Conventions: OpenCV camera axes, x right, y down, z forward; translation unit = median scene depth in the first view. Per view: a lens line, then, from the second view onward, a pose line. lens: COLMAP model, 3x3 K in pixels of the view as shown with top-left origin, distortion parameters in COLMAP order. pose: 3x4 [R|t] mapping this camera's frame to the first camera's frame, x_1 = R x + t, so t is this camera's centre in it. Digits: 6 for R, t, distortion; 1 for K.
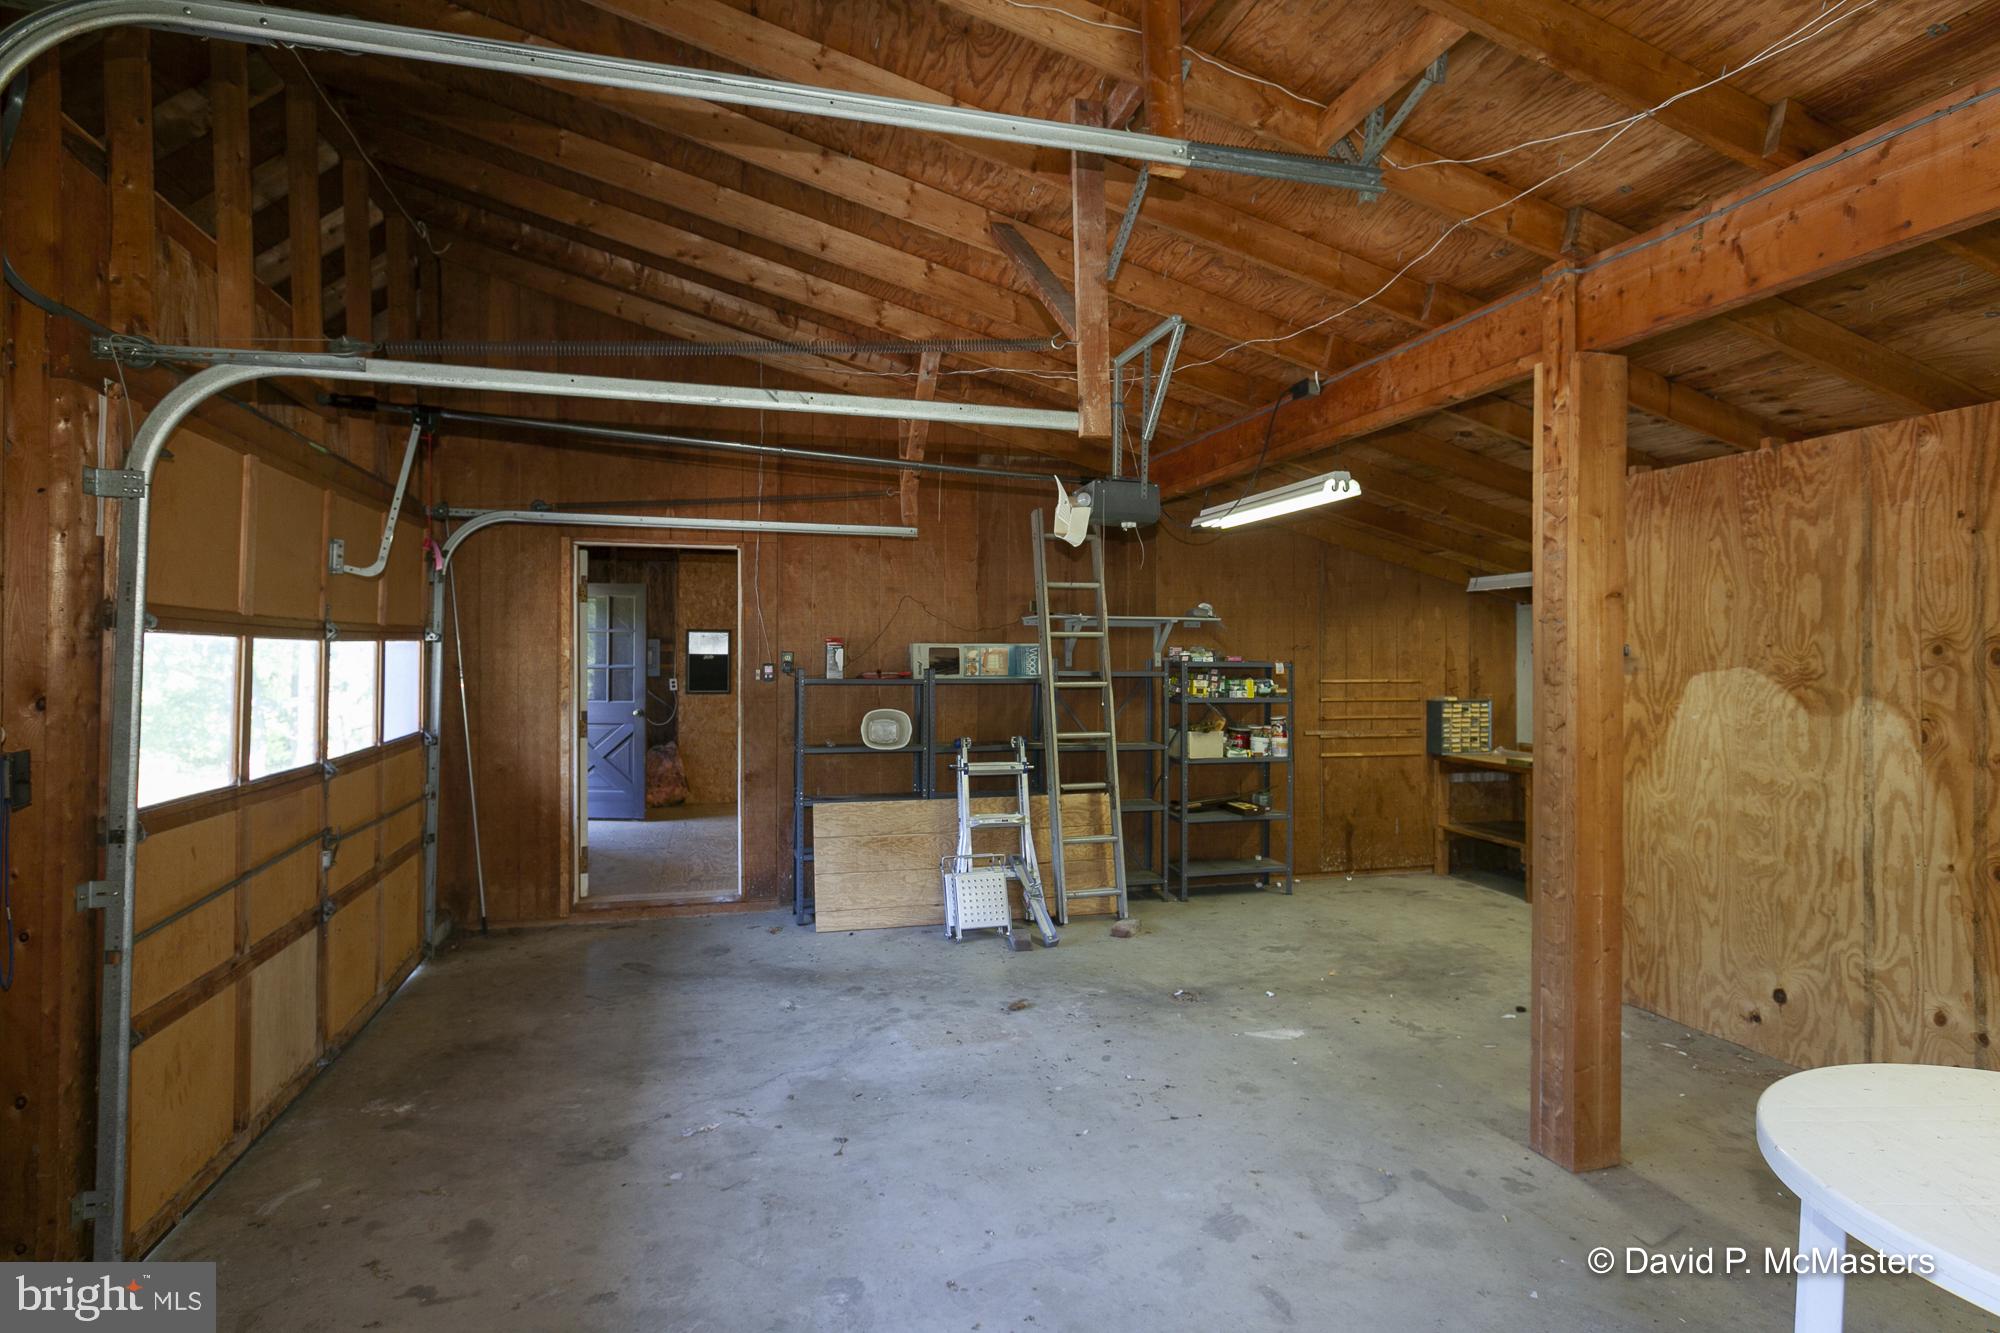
lens RADIAL K [[1064.7, 0, 996.7], [0, 1064.7, 658.1], [0, 0, 1]] dist [0.002967, 0.000459]
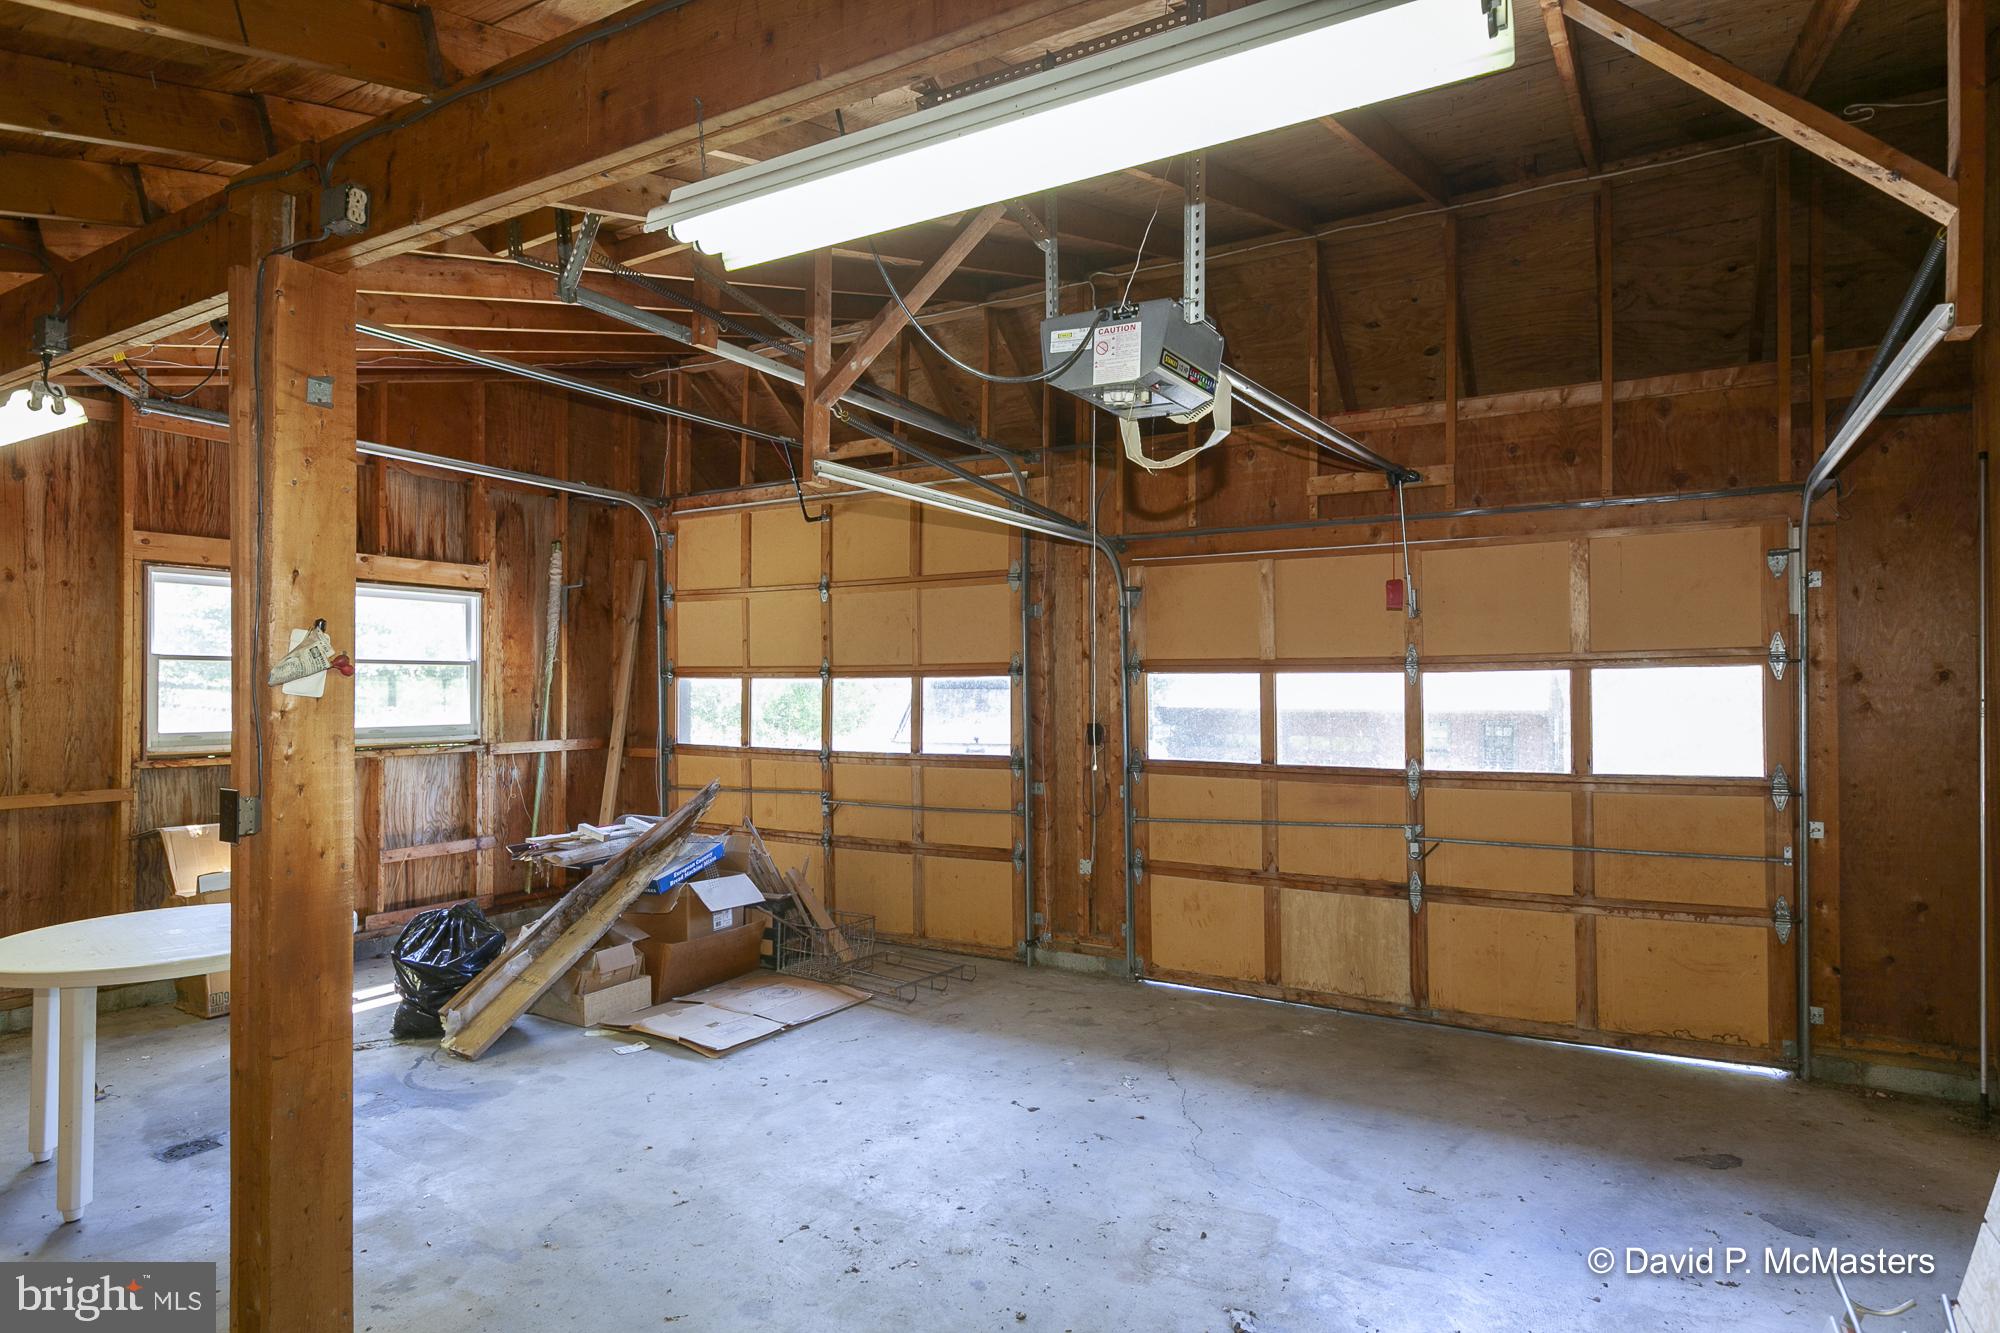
lens RADIAL K [[1113.0, 0, 999.9], [0, 1113.0, 670.2], [0, 0, 1]] dist [0.001228, 0.000174]
pose [[-0.731286, -0.013367, -0.681940, 0.680325], [-0.002484, 0.999854, -0.016934, 0.002647], [0.682066, -0.010689, -0.731212, 1.805940]]
